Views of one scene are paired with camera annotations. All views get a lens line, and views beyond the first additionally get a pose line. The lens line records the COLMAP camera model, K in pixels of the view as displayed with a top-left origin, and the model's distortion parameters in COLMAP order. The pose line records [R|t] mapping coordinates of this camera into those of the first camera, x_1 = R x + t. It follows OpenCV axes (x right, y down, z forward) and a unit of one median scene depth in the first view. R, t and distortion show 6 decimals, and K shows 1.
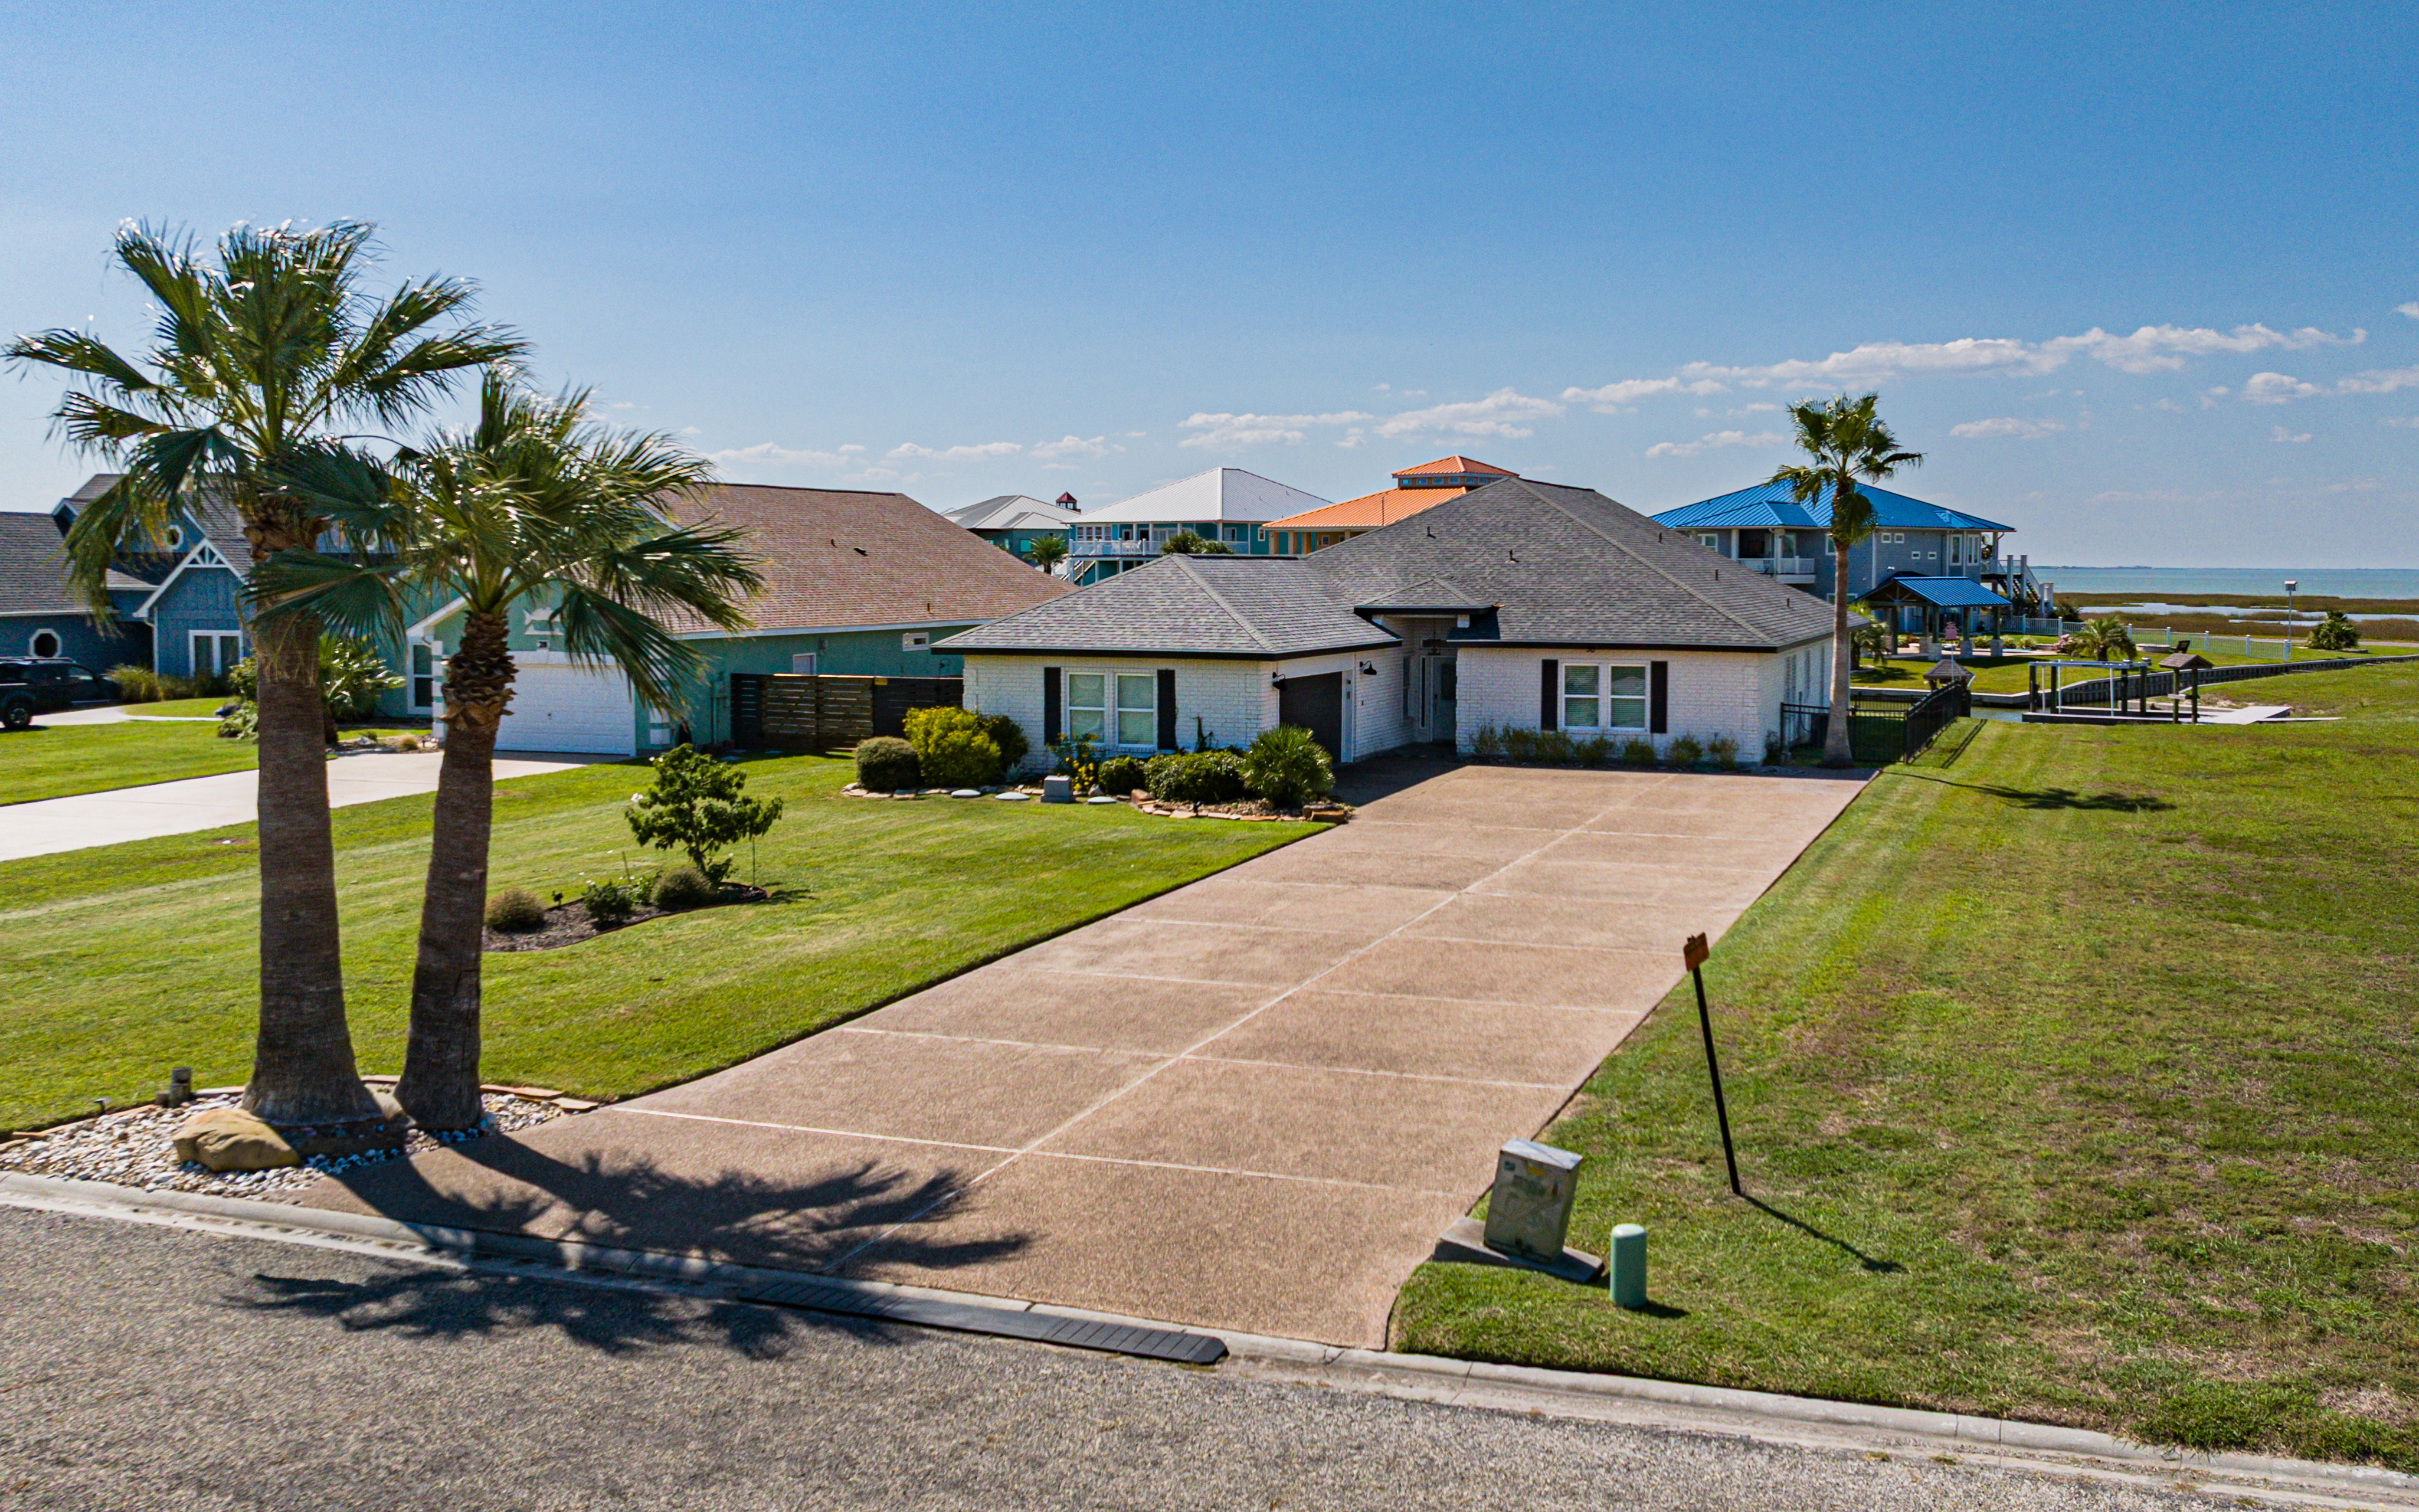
lens RADIAL K [[2278.9, 0, 1209.5], [0, 2278.9, 756.0], [0, 0, 1]] dist [0.005170, -0.002584]
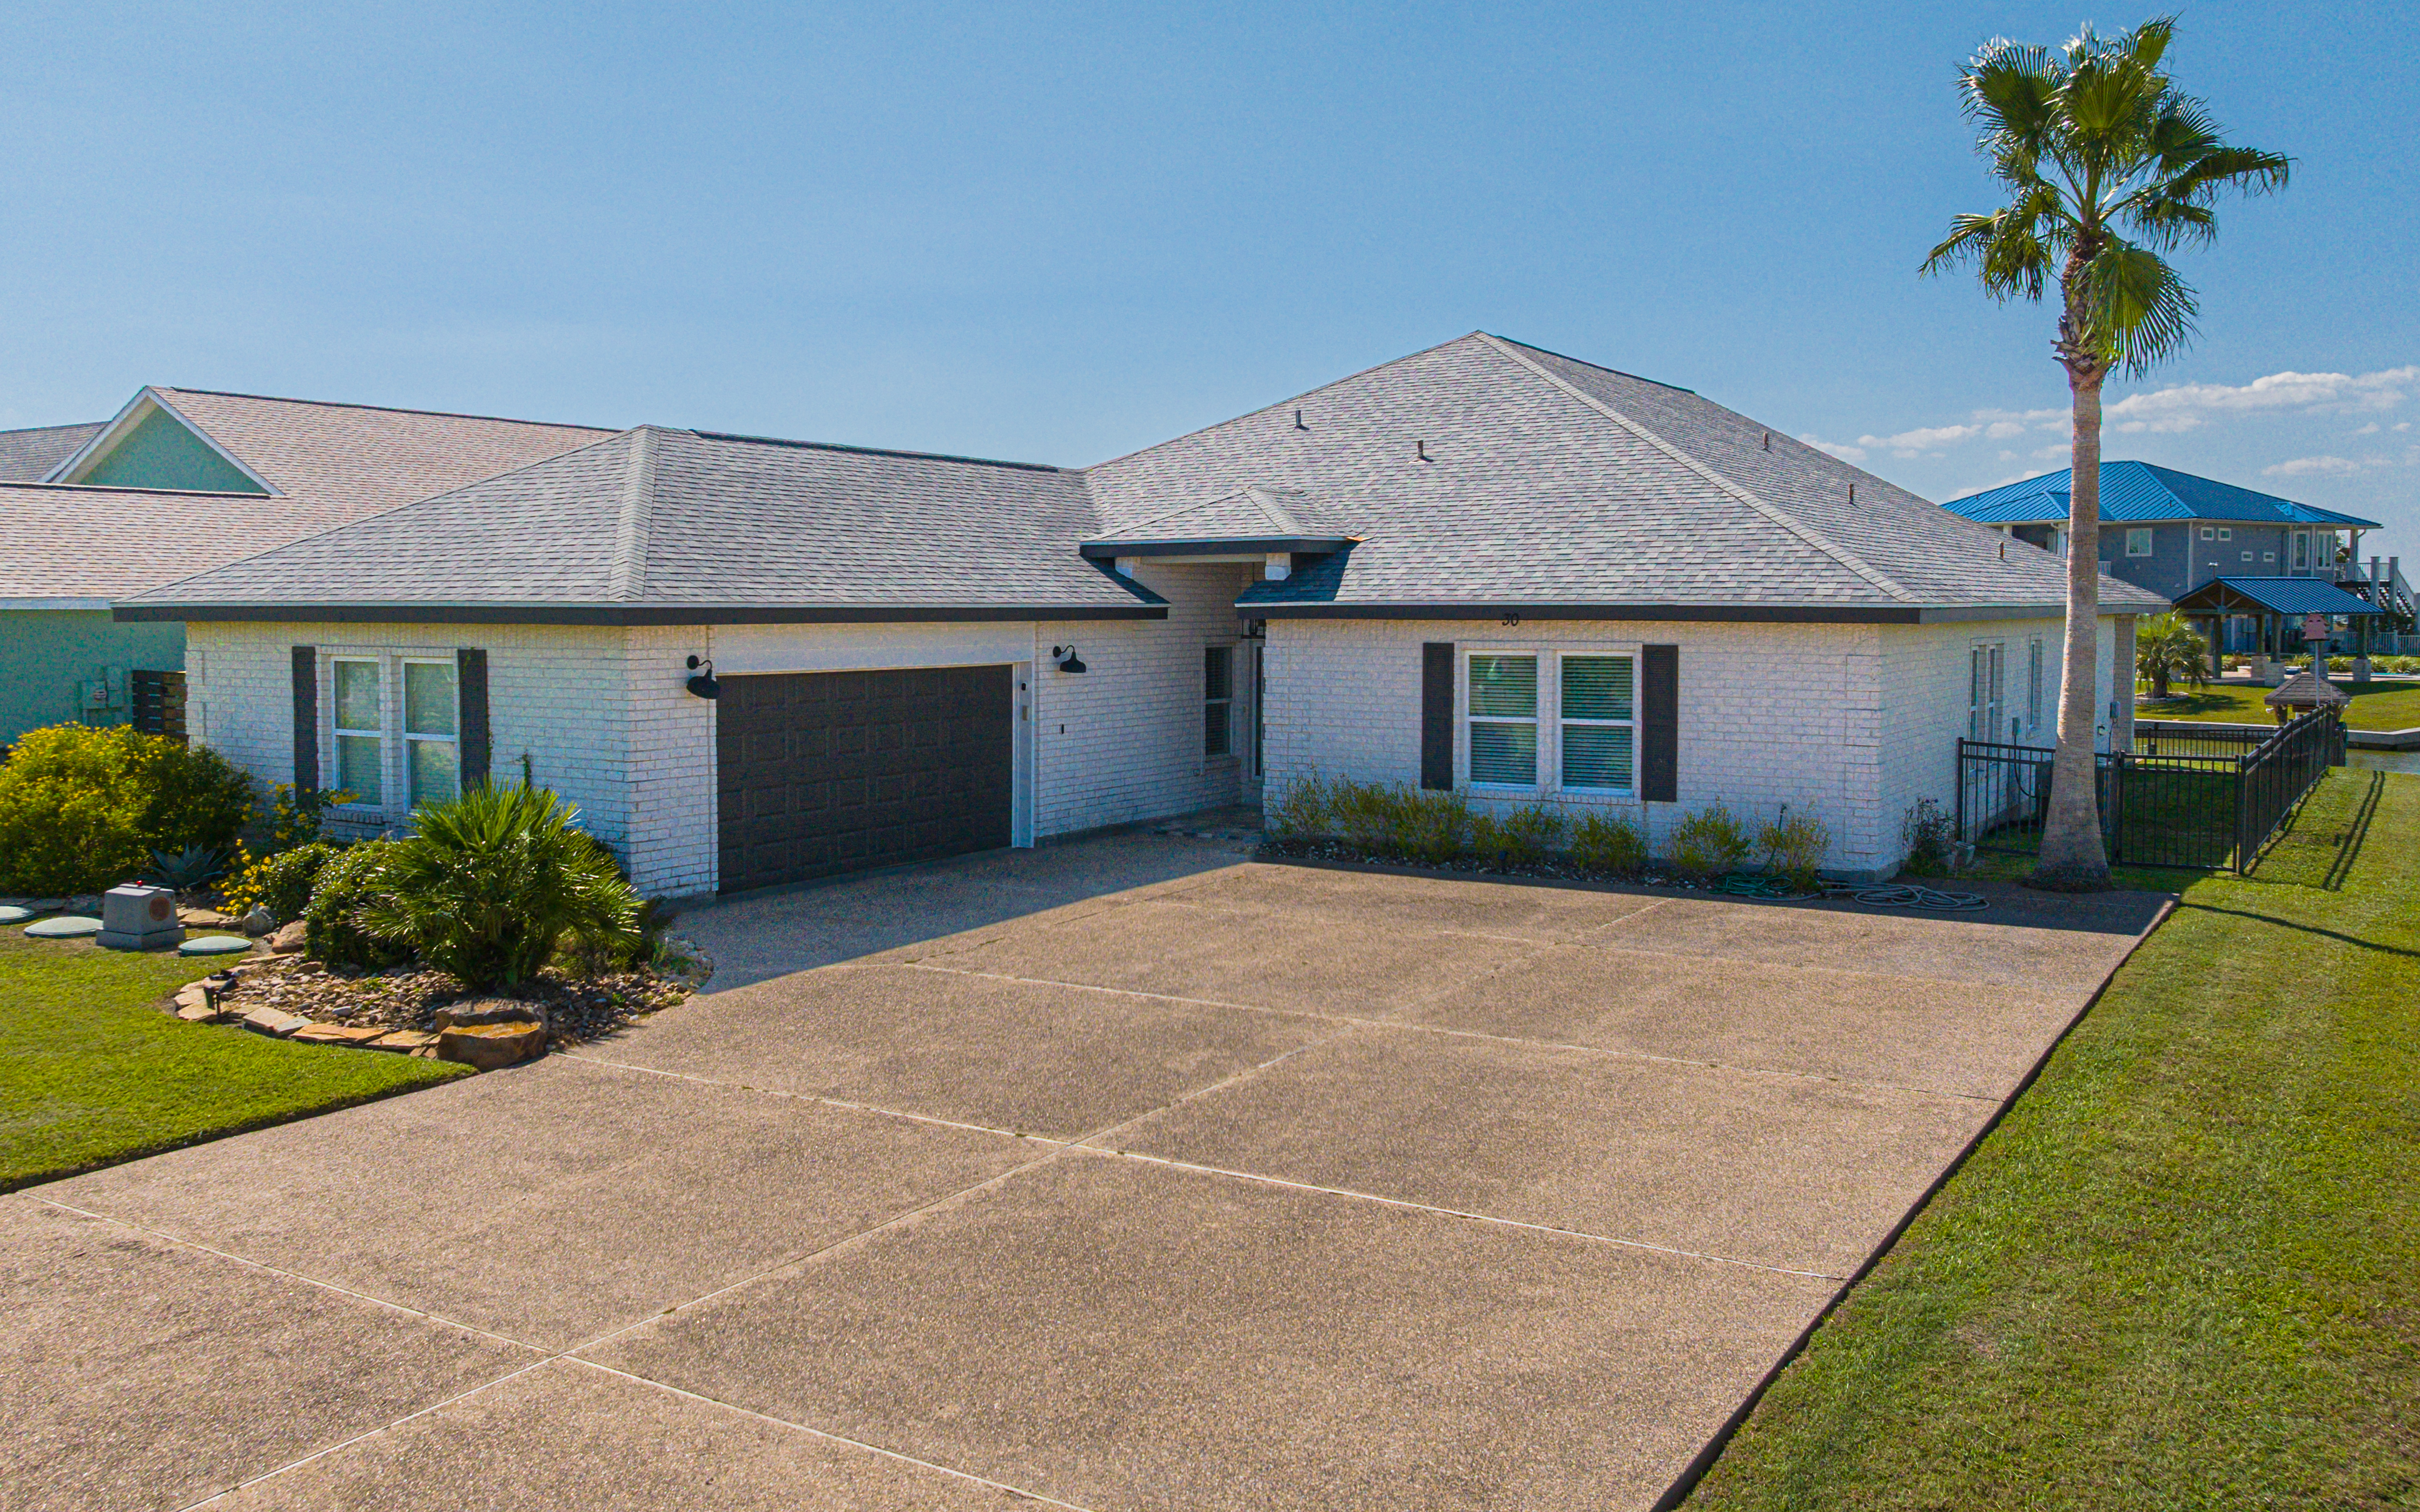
lens RADIAL K [[2055.1, 0, 1152.5], [0, 2055.1, 743.2], [0, 0, 1]] dist [-0.001621, -0.002927]
pose [[0.982545, 0.012286, -0.185620, 0.168487], [-0.015593, 0.999744, -0.016370, -0.013040], [0.185372, 0.018979, 0.982485, 0.557770]]
